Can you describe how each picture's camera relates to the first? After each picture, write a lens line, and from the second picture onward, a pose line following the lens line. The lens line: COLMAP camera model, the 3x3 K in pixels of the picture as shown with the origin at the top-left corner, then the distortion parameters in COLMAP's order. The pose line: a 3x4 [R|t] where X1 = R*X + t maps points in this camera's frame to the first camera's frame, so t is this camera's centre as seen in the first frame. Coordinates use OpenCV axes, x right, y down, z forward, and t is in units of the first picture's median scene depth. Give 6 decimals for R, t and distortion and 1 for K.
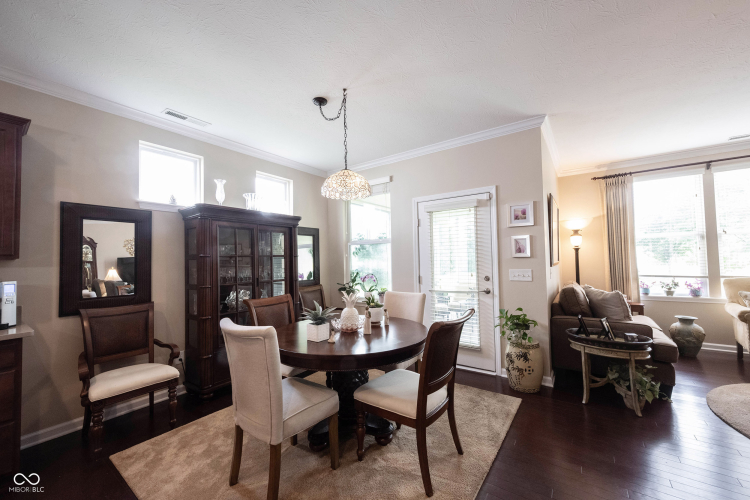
lens RADIAL K [[297.3, 0, 371.7], [0, 297.3, 248.2], [0, 0, 1]] dist [0.001370, -0.000549]
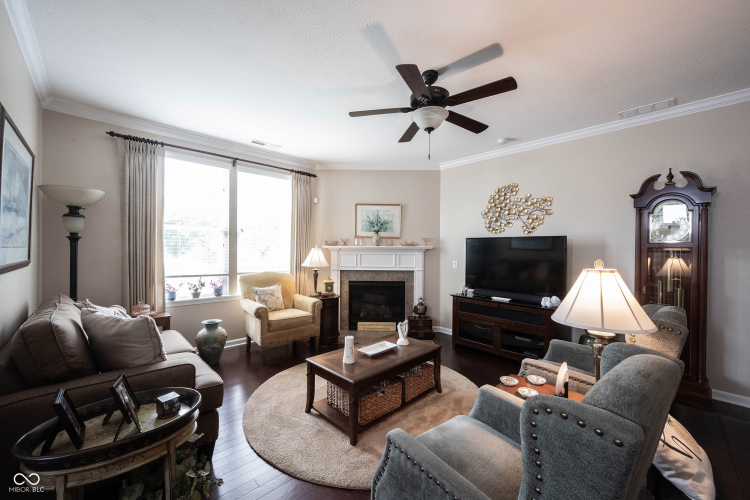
lens RADIAL K [[297.3, 0, 374.5], [0, 297.3, 252.0], [0, 0, 1]] dist [0.001370, -0.000549]
pose [[0.195140, 0.011239, 0.980711, 0.248422], [-0.048460, 0.998823, -0.001804, -0.000072], [-0.979577, -0.047173, 0.195455, 0.327610]]
